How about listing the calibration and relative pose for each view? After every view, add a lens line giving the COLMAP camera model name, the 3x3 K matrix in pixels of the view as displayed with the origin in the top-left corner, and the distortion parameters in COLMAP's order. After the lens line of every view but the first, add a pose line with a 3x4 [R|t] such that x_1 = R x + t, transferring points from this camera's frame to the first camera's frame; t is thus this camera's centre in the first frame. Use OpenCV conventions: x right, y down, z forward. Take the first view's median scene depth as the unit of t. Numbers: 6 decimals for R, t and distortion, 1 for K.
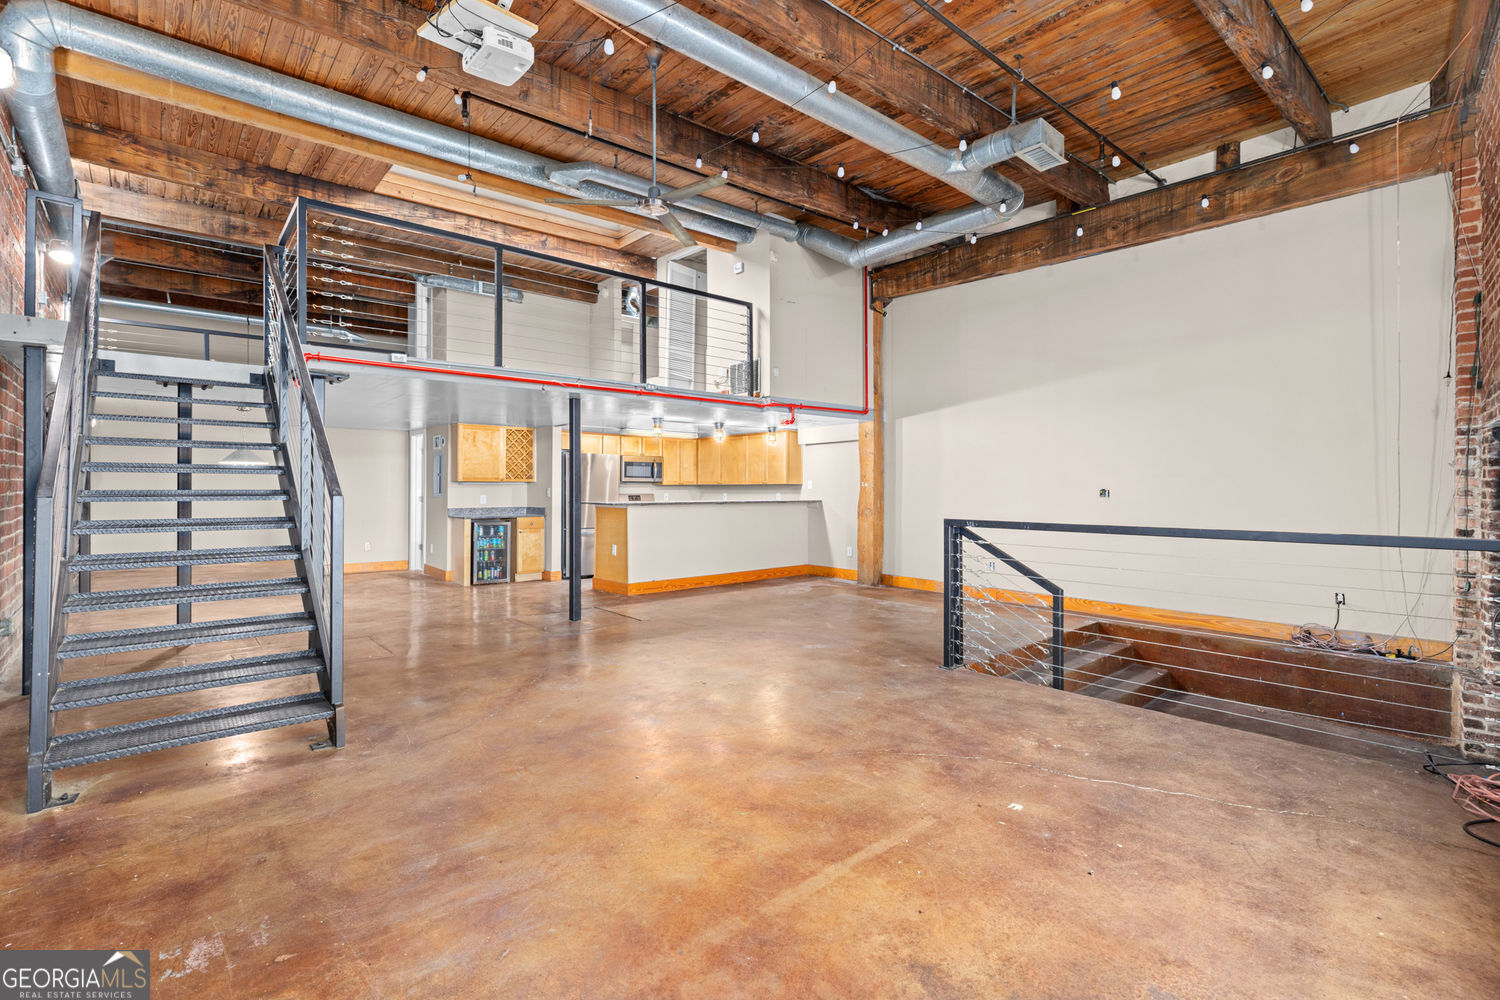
lens RADIAL K [[711.2, 0, 755.0], [0, 711.2, 491.7], [0, 0, 1]] dist [0.004281, 0.000173]
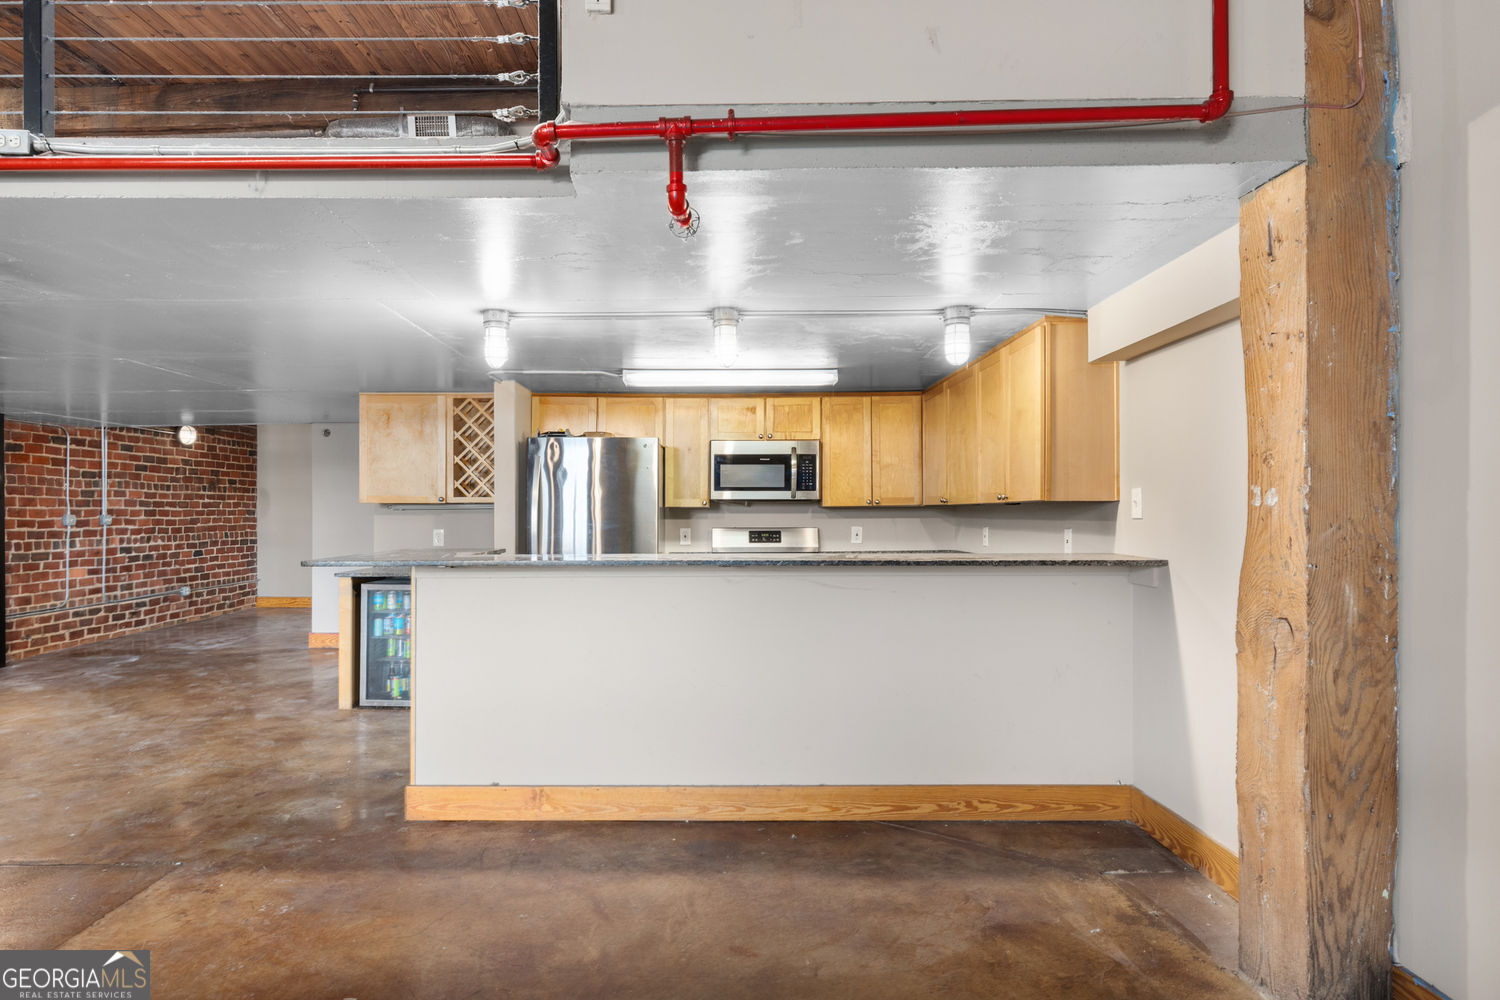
lens RADIAL K [[858.7, 0, 734.1], [0, 858.7, 513.0], [0, 0, 1]] dist [0.016674, 0.000564]
pose [[0.752972, 0.000482, -0.658053, 0.180982], [-0.006131, 0.999961, -0.006283, -0.002808], [0.658025, 0.008766, 0.752945, 0.638676]]
